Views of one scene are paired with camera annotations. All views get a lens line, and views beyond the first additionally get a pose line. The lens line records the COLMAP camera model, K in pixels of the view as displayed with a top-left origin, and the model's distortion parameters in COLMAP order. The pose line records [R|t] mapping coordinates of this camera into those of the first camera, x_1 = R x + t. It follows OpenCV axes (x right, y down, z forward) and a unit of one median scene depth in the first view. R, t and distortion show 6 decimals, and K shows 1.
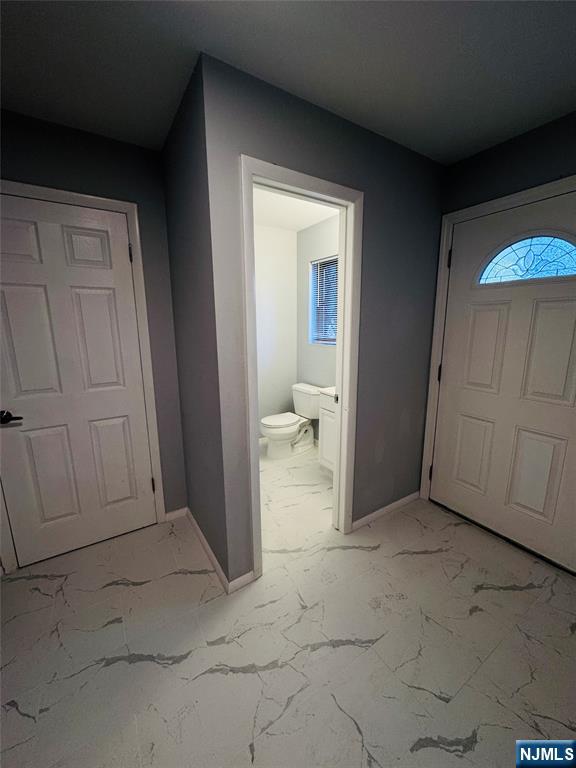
lens RADIAL K [[305.2, 0, 285.5], [0, 305.2, 380.1], [0, 0, 1]] dist [0.001644, -0.000078]
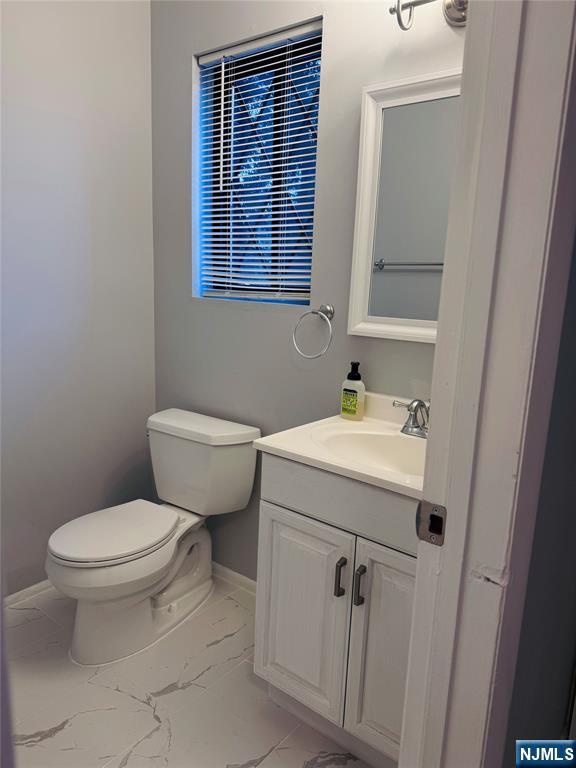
lens RADIAL K [[539.8, 0, 288.0], [0, 539.8, 384.0], [0, 0, 1]] dist [0.002562, -0.002544]
pose [[0.944293, -0.016518, 0.328692, -0.029673], [0.015221, 0.999863, 0.006519, -0.023537], [-0.328755, -0.001153, 0.944415, 0.402184]]
